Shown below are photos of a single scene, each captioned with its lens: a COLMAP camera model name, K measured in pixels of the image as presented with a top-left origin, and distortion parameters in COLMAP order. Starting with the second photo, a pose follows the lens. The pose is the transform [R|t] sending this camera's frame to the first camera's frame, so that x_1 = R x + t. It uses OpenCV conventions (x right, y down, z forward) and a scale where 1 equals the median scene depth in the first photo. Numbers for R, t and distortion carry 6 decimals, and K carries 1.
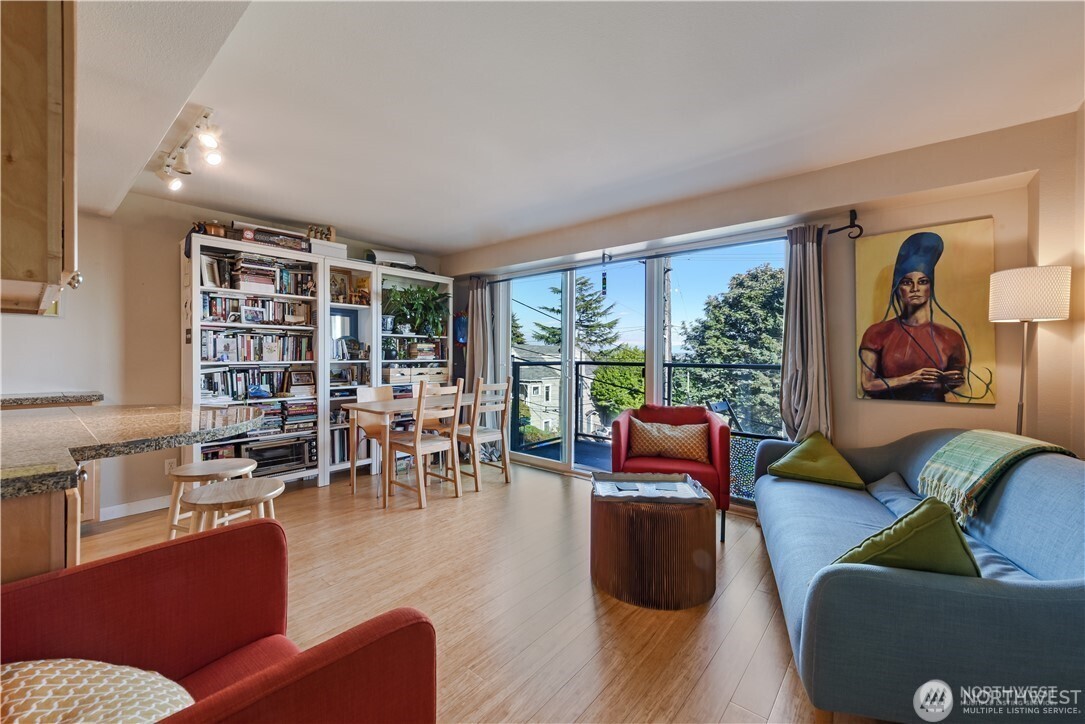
lens RADIAL K [[432.7, 0, 544.7], [0, 432.7, 356.1], [0, 0, 1]] dist [-0.000371, 0.000064]
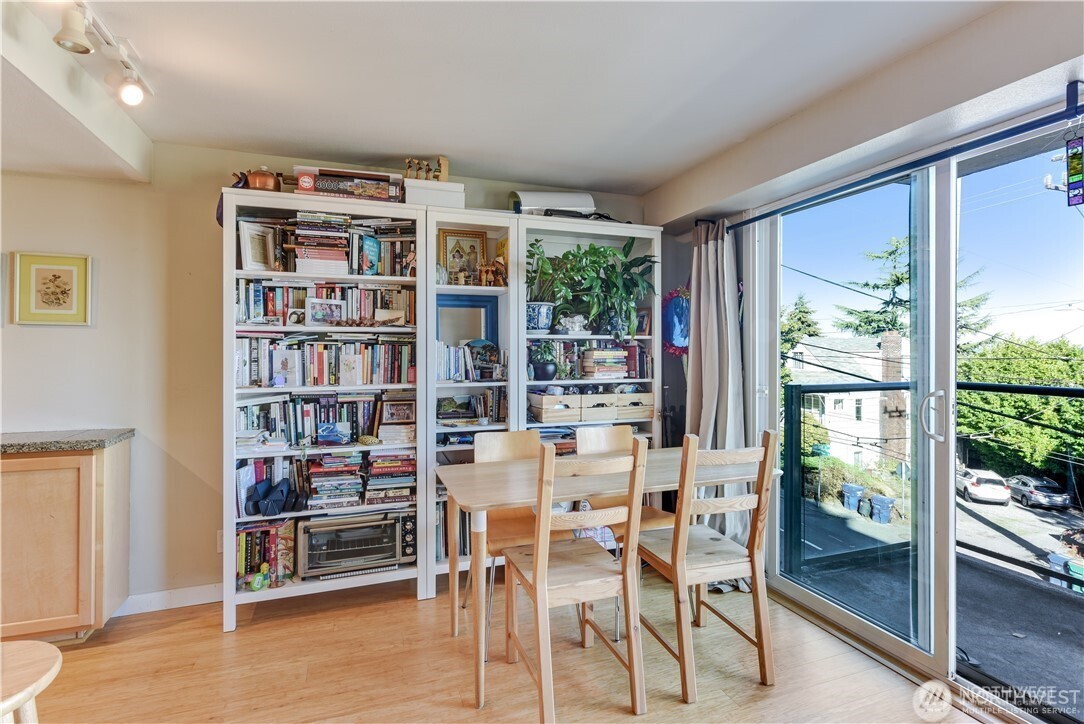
lens RADIAL K [[532.3, 0, 543.0], [0, 532.3, 352.3], [0, 0, 1]] dist [0.003622, 0.000802]
pose [[0.864449, -0.005060, -0.502695, -0.009708], [0.004464, 0.999987, -0.002389, -0.030683], [0.502701, -0.000179, 0.864460, 0.457368]]
